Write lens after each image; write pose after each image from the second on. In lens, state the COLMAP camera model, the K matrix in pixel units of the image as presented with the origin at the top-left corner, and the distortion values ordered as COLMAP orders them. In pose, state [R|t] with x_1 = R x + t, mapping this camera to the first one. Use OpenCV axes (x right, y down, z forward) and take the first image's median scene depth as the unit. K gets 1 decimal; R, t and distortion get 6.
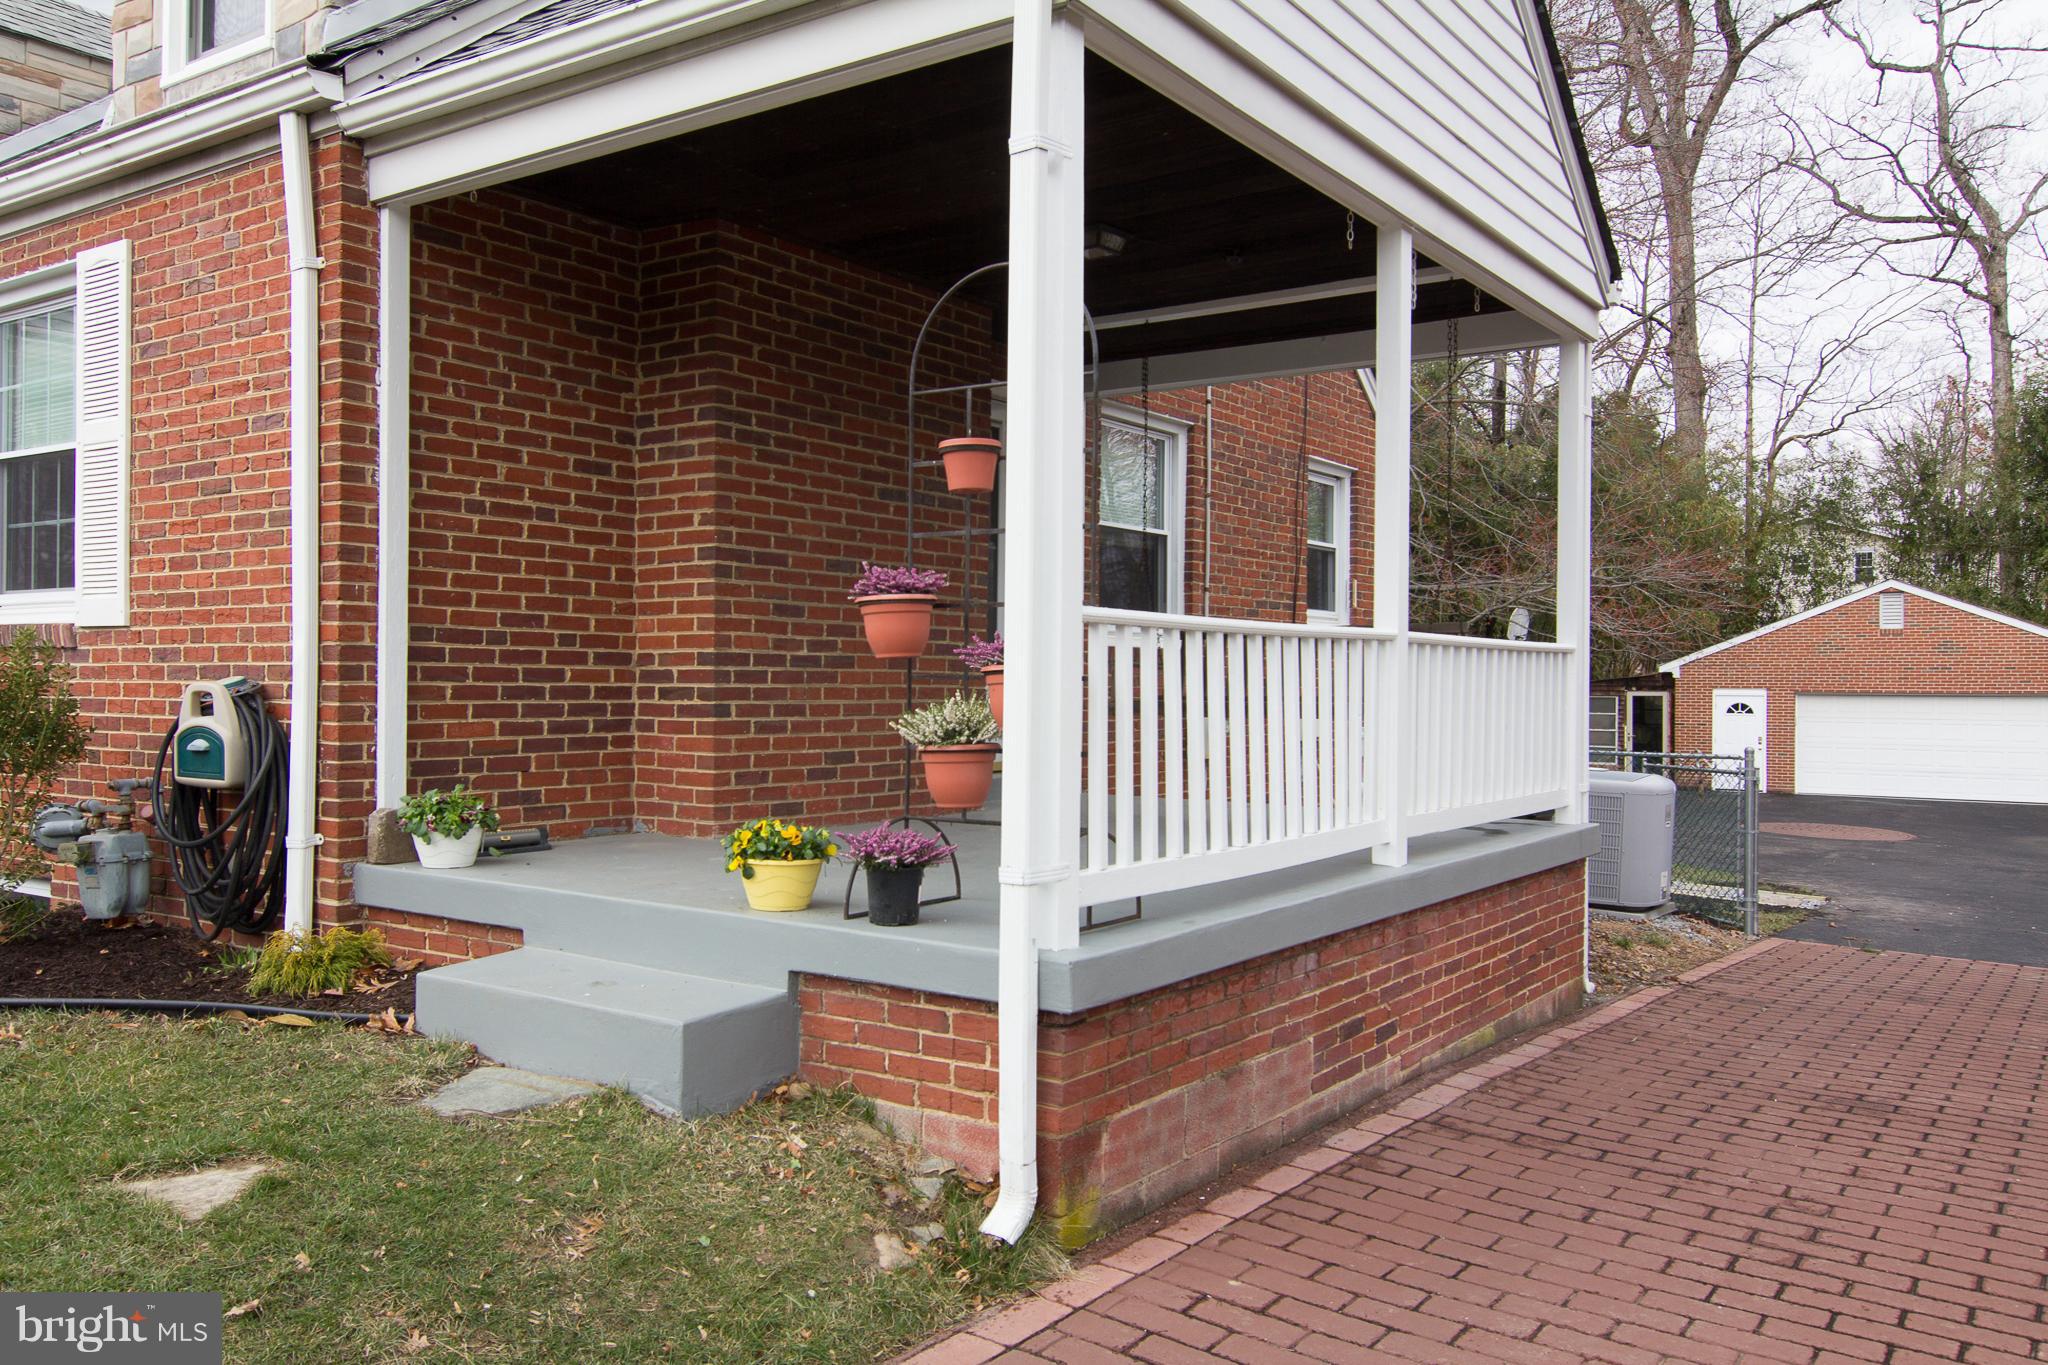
lens RADIAL K [[1470.2, 0, 940.0], [0, 1470.2, 610.8], [0, 0, 1]] dist [-0.005889, -0.010470]
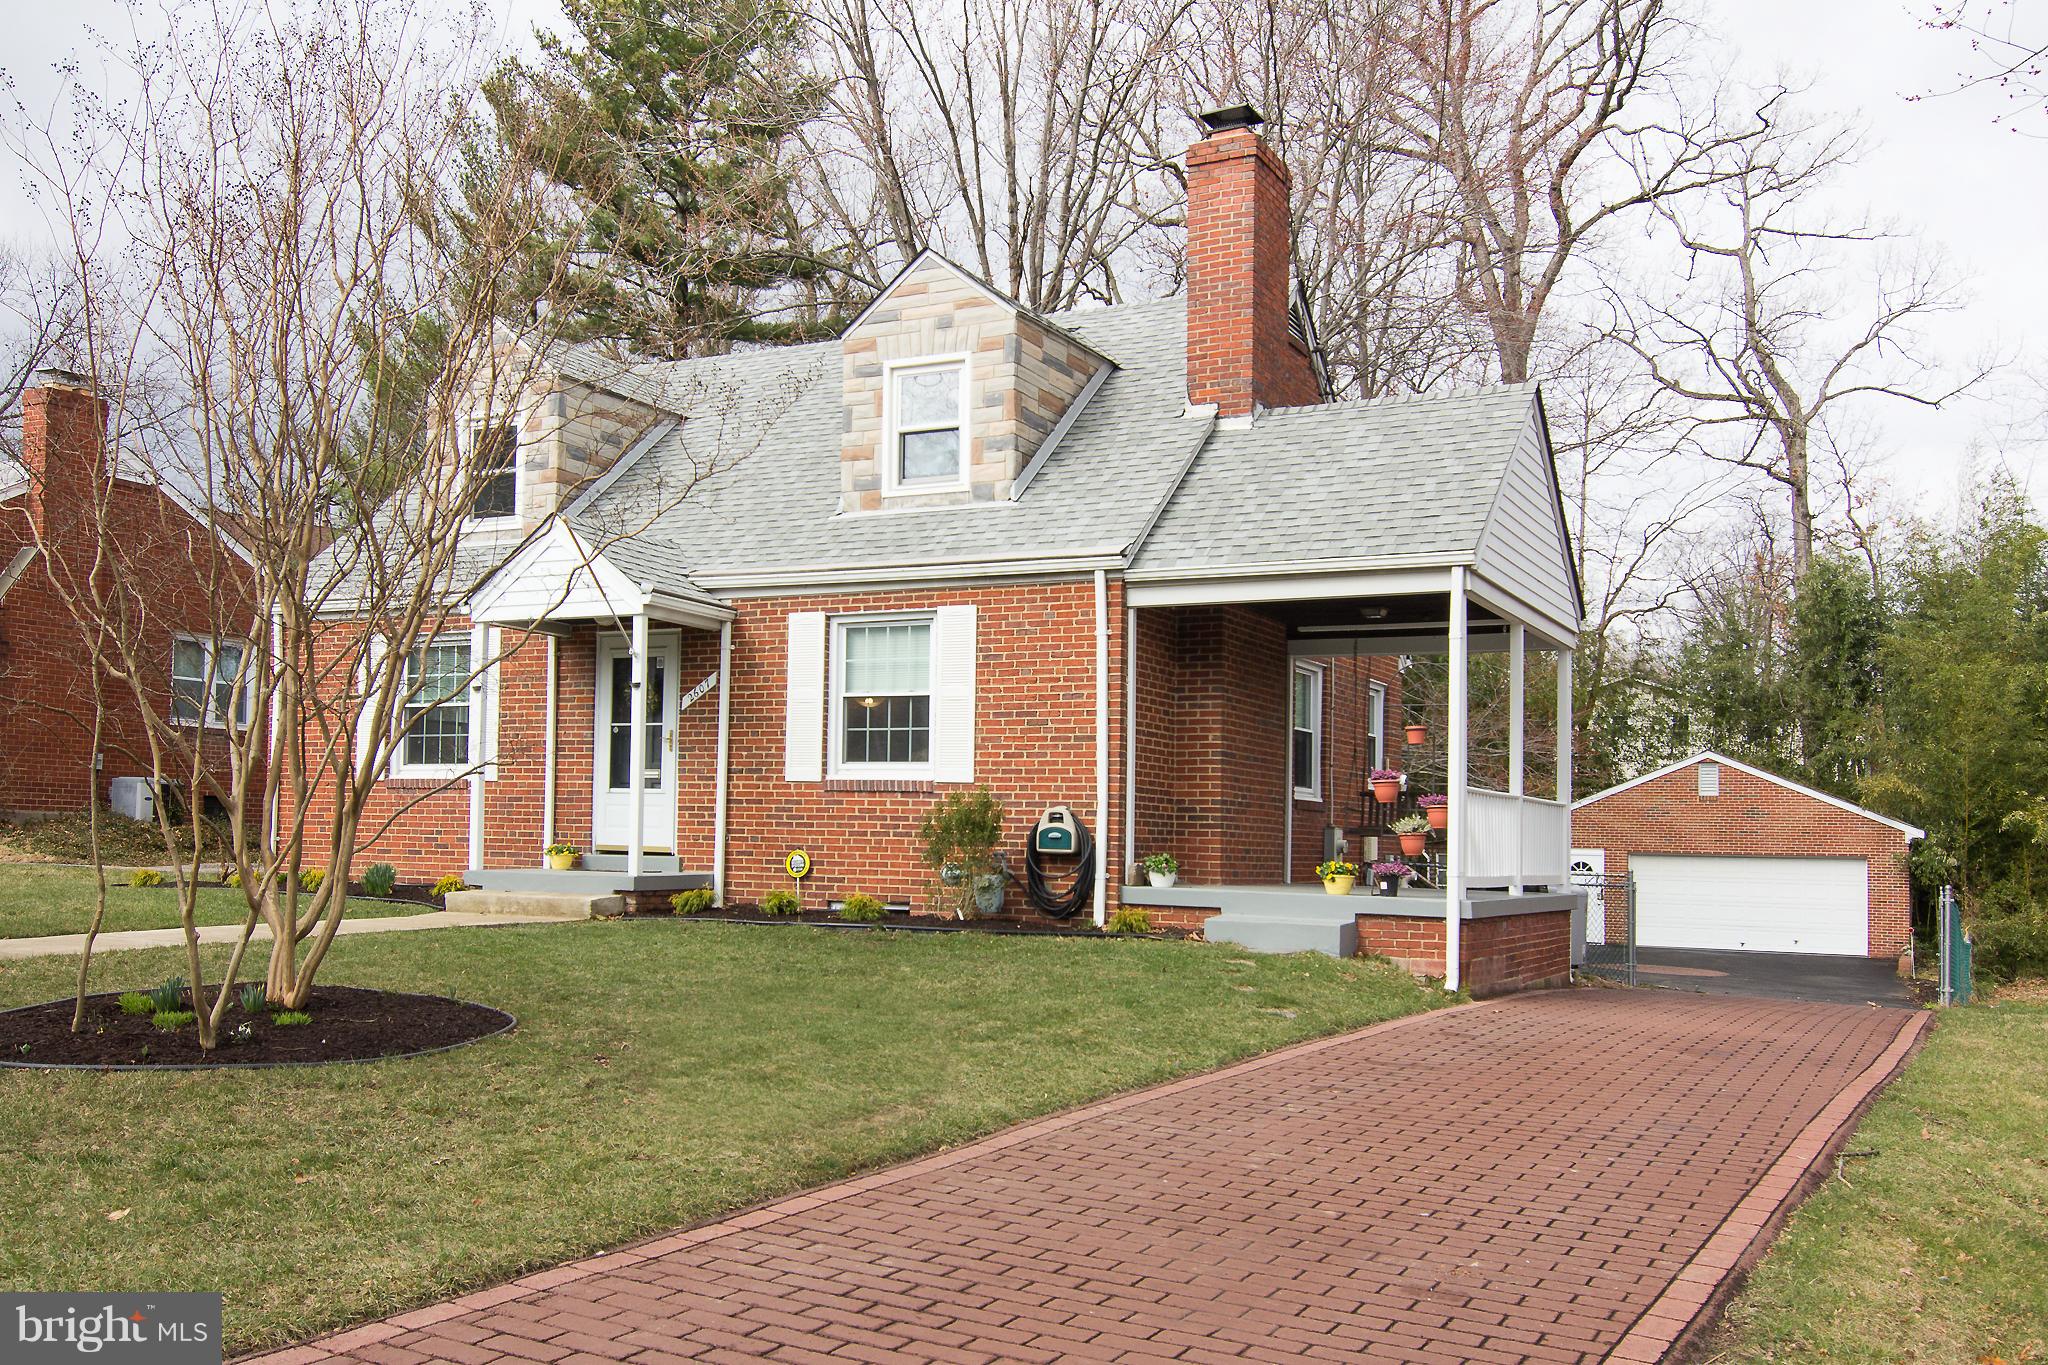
lens RADIAL K [[1681.9, 0, 1017.1], [0, 1681.9, 605.0], [0, 0, 1]] dist [0.001864, -0.012642]
pose [[0.982060, 0.041040, 0.184048, -0.098872], [-0.024542, 0.995545, -0.091037, -0.002578], [-0.186964, 0.084887, 0.978692, -0.152011]]
